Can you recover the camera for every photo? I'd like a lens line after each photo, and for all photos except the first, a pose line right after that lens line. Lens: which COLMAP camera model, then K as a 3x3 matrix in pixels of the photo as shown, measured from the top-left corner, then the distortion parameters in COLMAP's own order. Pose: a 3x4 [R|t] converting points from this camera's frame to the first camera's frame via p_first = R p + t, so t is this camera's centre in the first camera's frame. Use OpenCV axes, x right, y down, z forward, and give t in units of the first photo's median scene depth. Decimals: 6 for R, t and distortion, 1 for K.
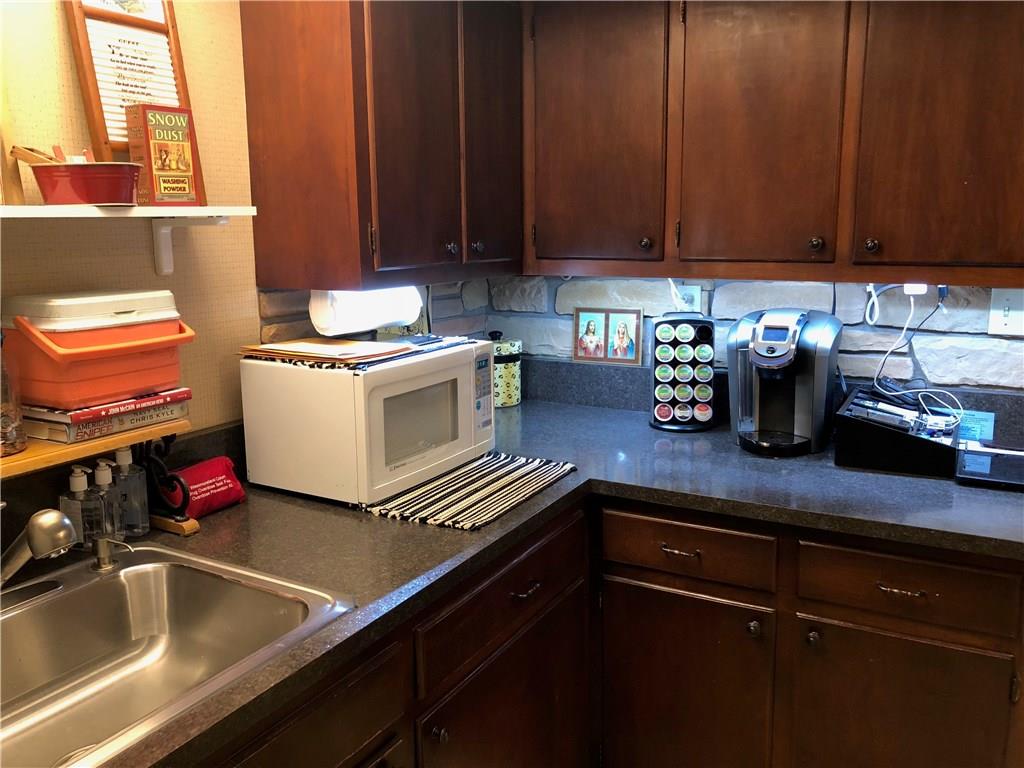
lens RADIAL K [[836.1, 0, 510.2], [0, 836.1, 378.1], [0, 0, 1]] dist [0.001410, 0.000402]
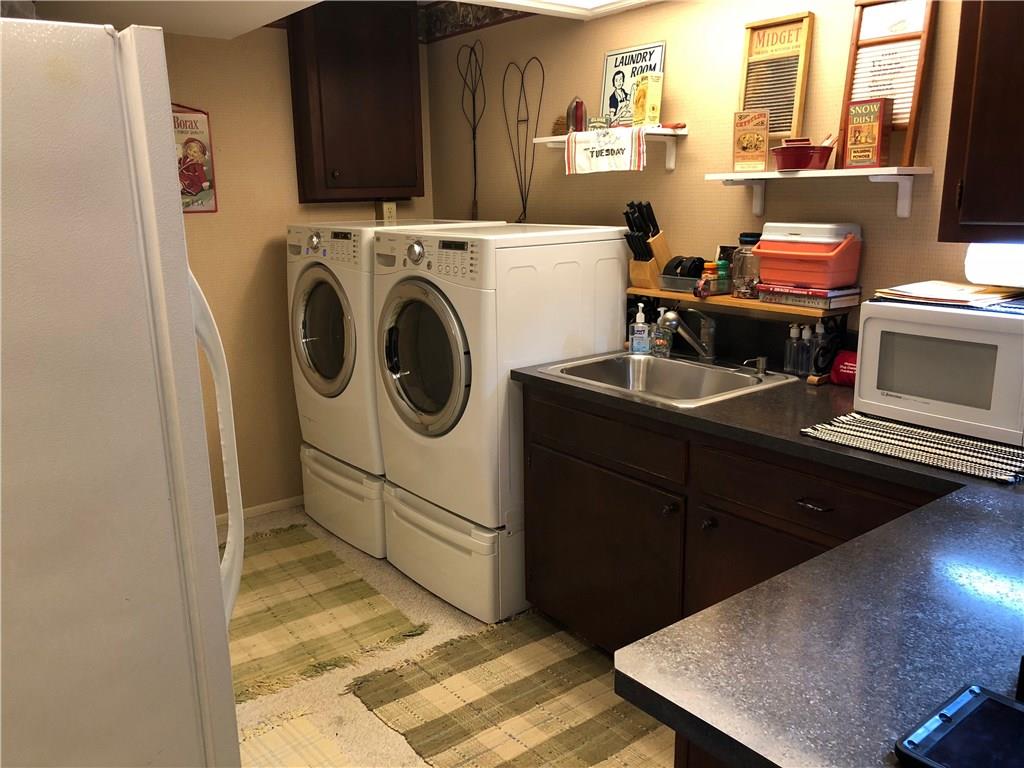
lens RADIAL K [[836.1, 0, 511.4], [0, 836.1, 388.0], [0, 0, 1]] dist [0.001410, 0.000402]
pose [[-0.379802, 0.229313, -0.896195, 1.257229], [-0.153370, 0.939772, 0.305461, -0.201317], [0.912265, 0.253464, -0.321757, 1.028545]]
